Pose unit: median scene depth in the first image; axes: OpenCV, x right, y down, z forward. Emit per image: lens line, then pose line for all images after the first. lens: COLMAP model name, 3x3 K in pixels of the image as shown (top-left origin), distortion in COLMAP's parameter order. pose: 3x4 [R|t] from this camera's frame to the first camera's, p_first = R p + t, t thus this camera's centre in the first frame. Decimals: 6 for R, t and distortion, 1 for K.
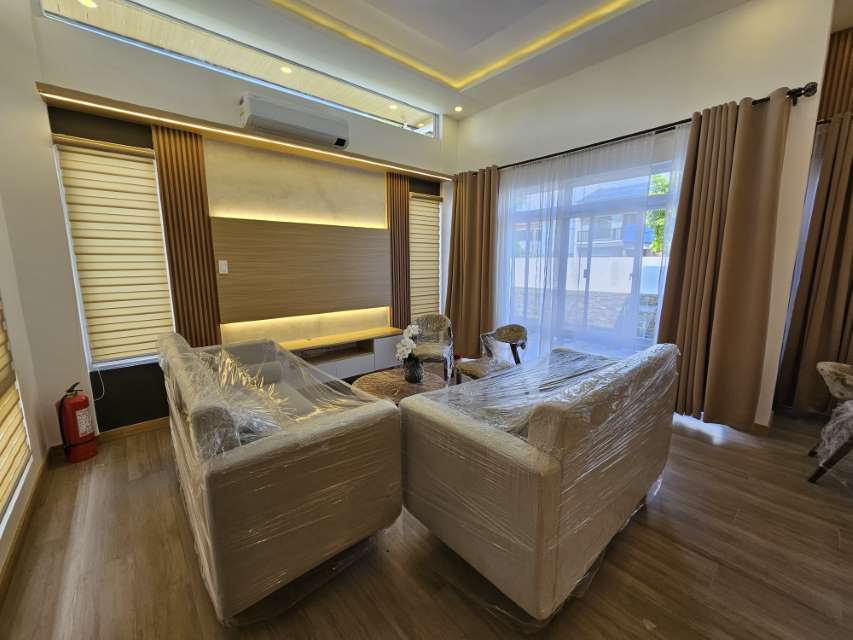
lens RADIAL K [[347.1, 0, 426.7], [0, 347.1, 317.3], [0, 0, 1]] dist [-0.001422, 0.003413]
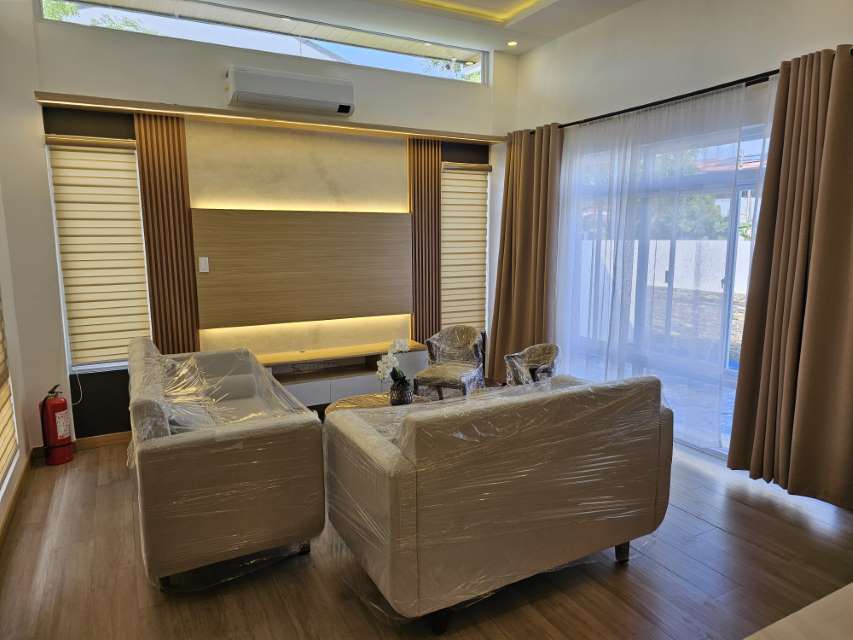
lens RADIAL K [[569.8, 0, 435.1], [0, 569.8, 323.7], [0, 0, 1]] dist [0.046817, -0.029313]
pose [[0.975757, 0.034755, -0.216081, 0.323186], [-0.035074, 0.999382, 0.002356, -0.020881], [0.216030, 0.005280, 0.976372, -0.309210]]
